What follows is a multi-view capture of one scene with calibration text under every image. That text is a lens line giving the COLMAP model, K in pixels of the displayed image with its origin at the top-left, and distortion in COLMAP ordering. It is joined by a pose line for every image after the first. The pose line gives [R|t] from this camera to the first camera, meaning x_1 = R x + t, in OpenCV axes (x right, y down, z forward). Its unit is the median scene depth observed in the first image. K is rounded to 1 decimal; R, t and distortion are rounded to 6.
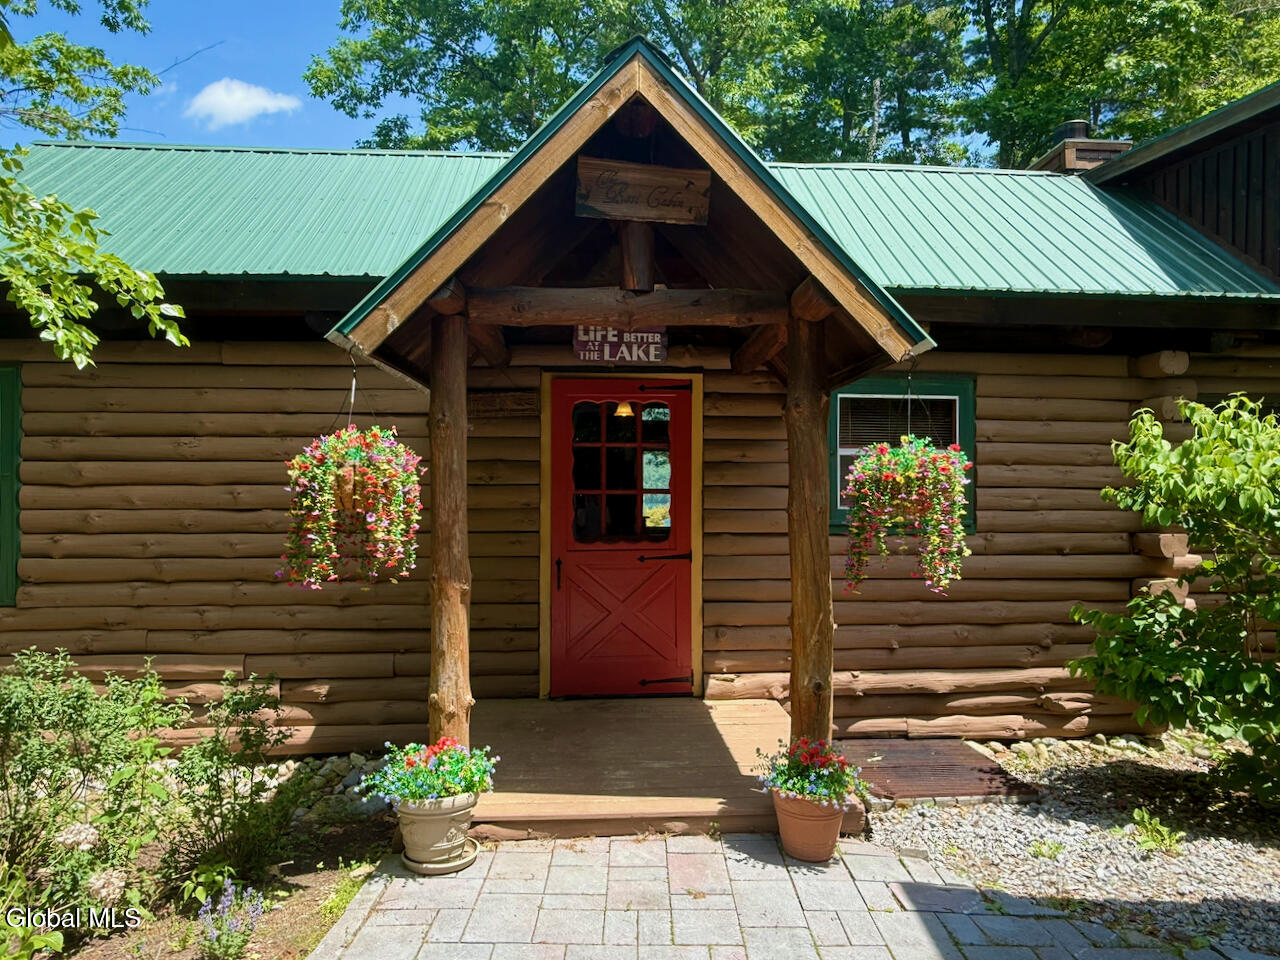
lens RADIAL K [[837.8, 0, 641.2], [0, 837.8, 487.8], [0, 0, 1]] dist [0.000363, 0.002402]
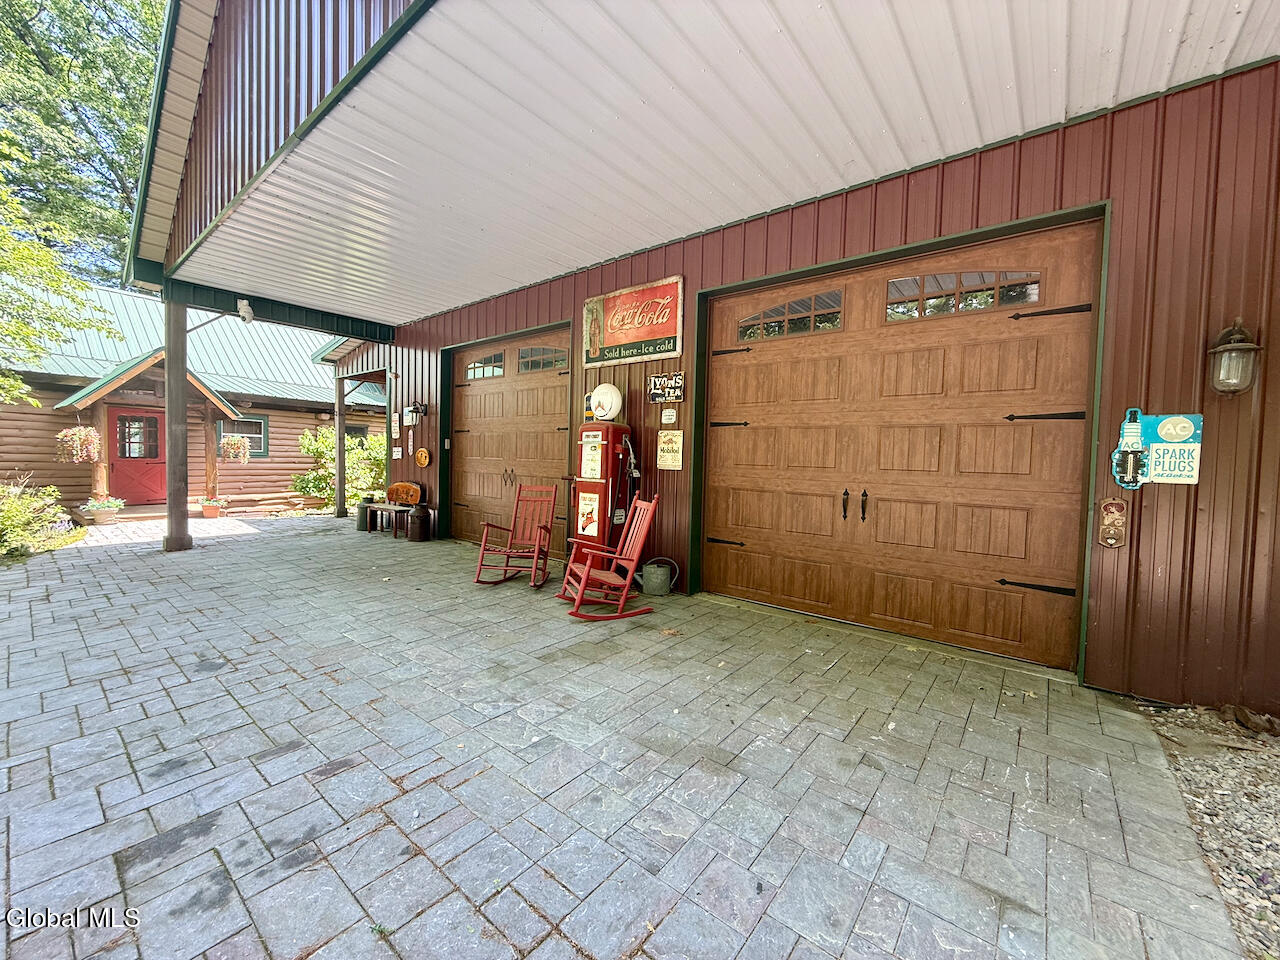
lens RADIAL K [[514.4, 0, 639.0], [0, 514.4, 480.0], [0, 0, 1]] dist [-0.000079, -0.000062]
pose [[0.636415, -0.015394, 0.771193, -0.352401], [-0.032636, 0.998368, 0.046860, -0.008502], [-0.770656, -0.054991, 0.634874, -1.905756]]
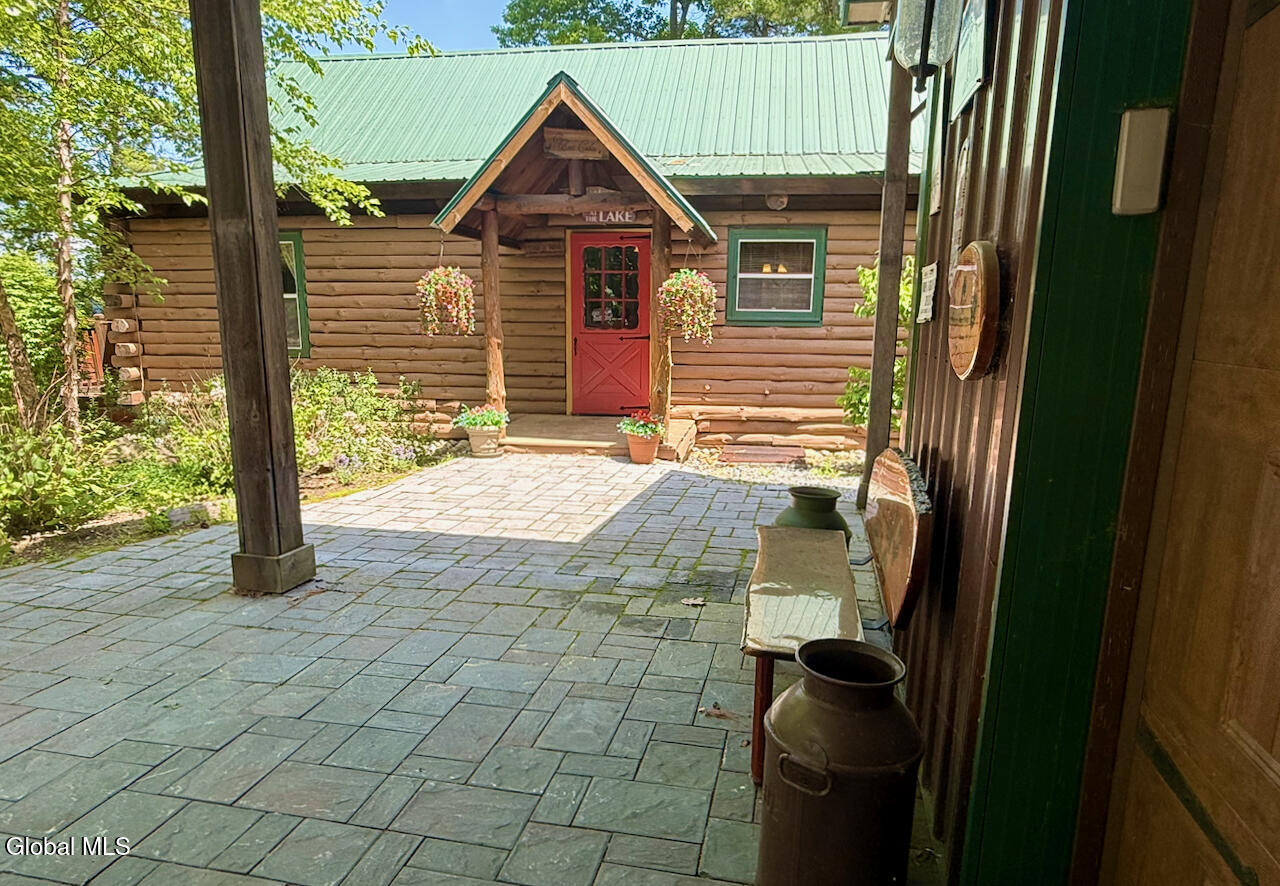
lens RADIAL K [[796.4, 0, 640.1], [0, 796.4, 486.5], [0, 0, 1]] dist [0.006153, 0.000696]
pose [[0.976894, 0.050997, -0.207551, 0.424685], [-0.004305, 0.975614, 0.219452, 0.021130], [0.213681, -0.213488, 0.953291, -0.697194]]
